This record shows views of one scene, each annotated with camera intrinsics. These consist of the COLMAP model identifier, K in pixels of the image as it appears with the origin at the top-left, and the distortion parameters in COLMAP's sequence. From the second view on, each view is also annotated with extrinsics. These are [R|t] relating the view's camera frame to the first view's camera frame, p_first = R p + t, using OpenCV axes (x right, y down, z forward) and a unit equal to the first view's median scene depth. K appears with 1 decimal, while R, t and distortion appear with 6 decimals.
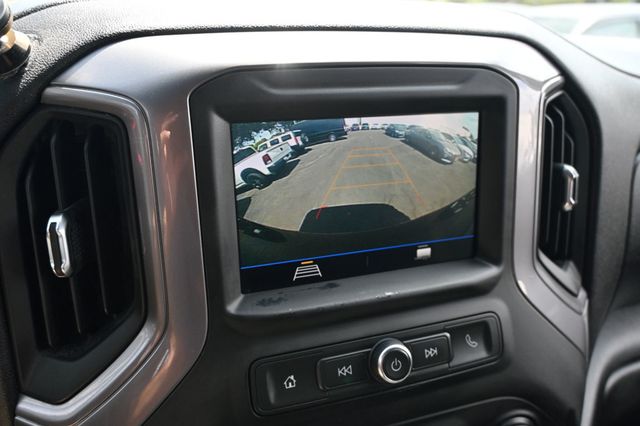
lens RADIAL K [[527.4, 0, 318.4], [0, 527.4, 215.9], [0, 0, 1]] dist [-0.055572, 0.002359]
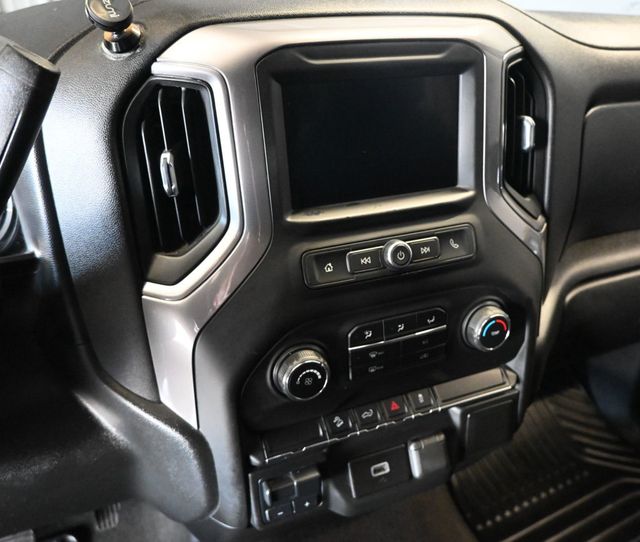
lens RADIAL K [[549.6, 0, 322.0], [0, 549.6, 269.4], [0, 0, 1]] dist [-0.008032, 0.001070]
pose [[0.999143, -0.038165, 0.016013, -0.085868], [0.036598, 0.995376, 0.088812, 0.163975], [-0.019329, -0.088150, 0.995920, -0.458360]]
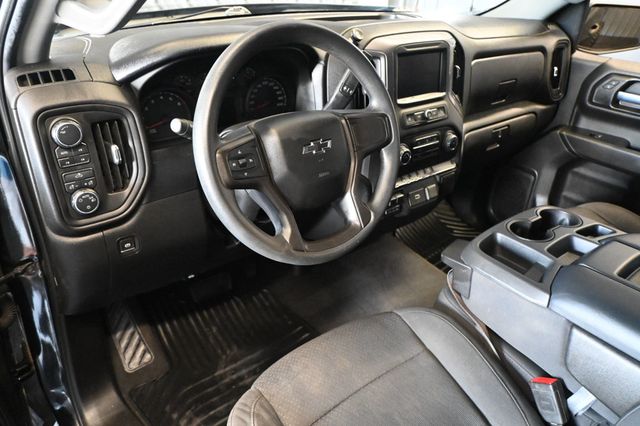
lens RADIAL K [[485.1, 0, 319.8], [0, 485.1, 212.1], [0, 0, 1]] dist [0.003730, -0.000025]
pose [[0.944001, -0.127241, 0.304421, -1.818298], [0.082227, 0.984263, 0.156415, 0.341210], [-0.319533, -0.122625, 0.939607, -2.298055]]
